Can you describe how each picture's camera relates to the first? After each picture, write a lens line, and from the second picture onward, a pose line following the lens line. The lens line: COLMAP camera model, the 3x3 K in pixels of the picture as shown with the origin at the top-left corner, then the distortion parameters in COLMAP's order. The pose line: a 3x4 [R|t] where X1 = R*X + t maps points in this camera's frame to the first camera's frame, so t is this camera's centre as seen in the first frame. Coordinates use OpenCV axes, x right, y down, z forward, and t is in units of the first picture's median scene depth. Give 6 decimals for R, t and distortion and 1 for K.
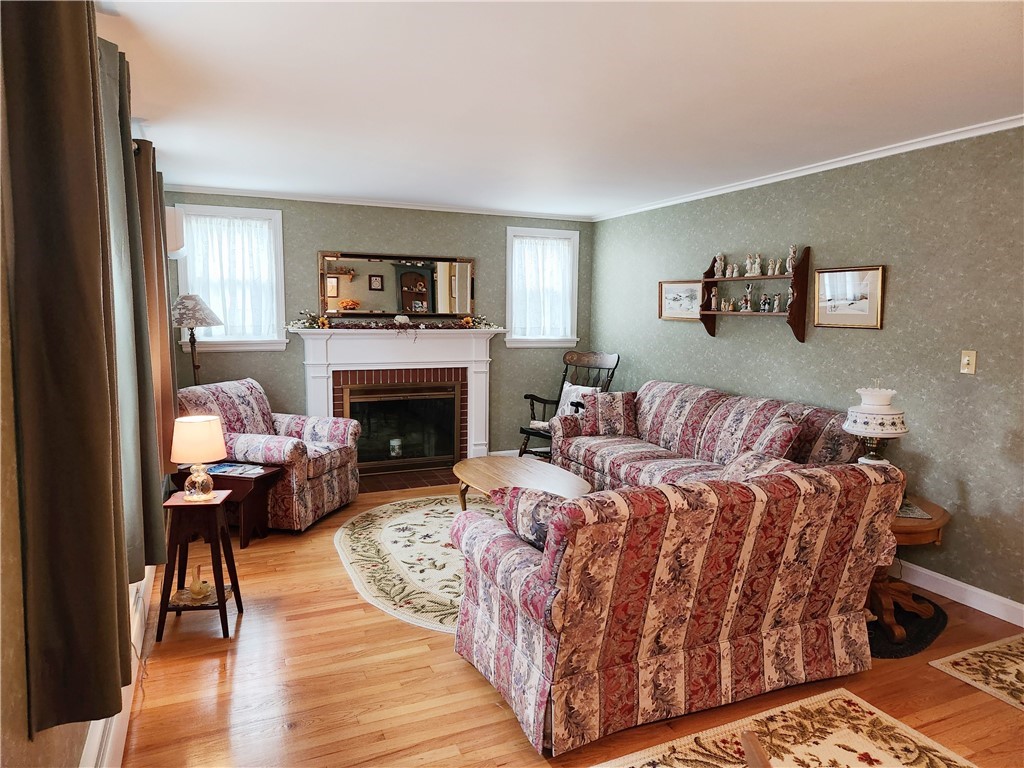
lens RADIAL K [[683.1, 0, 512.7], [0, 683.1, 384.8], [0, 0, 1]] dist [0.063378, -0.044102]
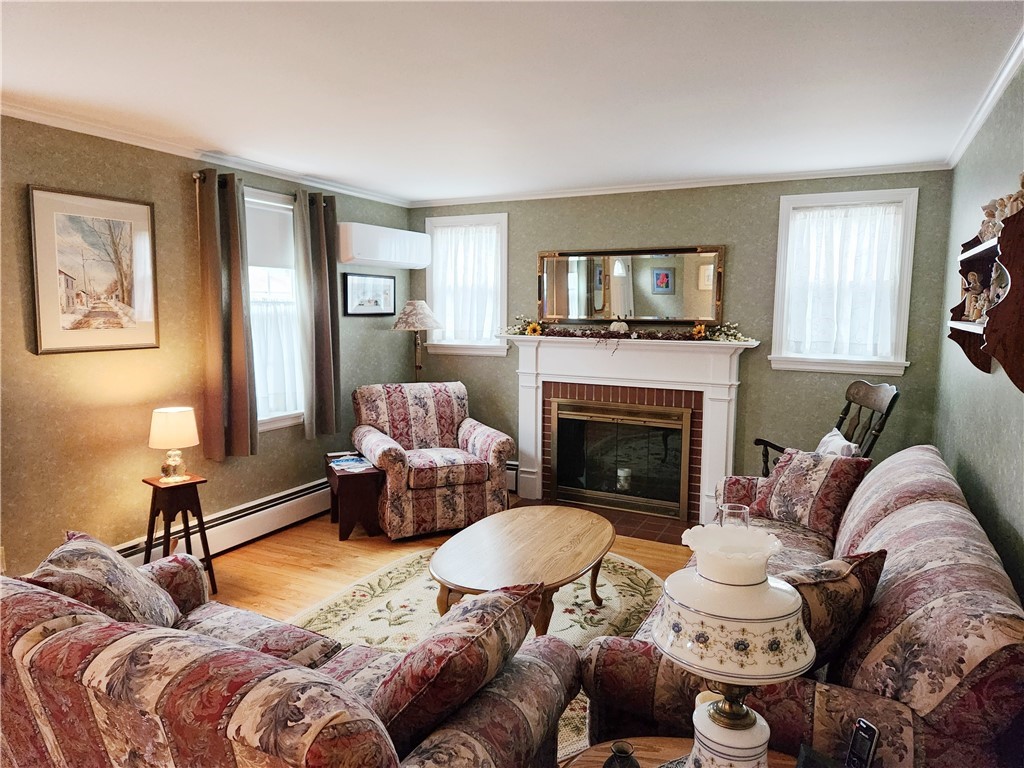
lens RADIAL K [[683.1, 0, 512.6], [0, 683.1, 378.9], [0, 0, 1]] dist [0.063378, -0.044102]
pose [[0.628876, 0.077030, -0.773681, 0.417624], [-0.089366, 0.995647, 0.026490, -0.043982], [0.772353, 0.052482, 0.633022, 0.386530]]
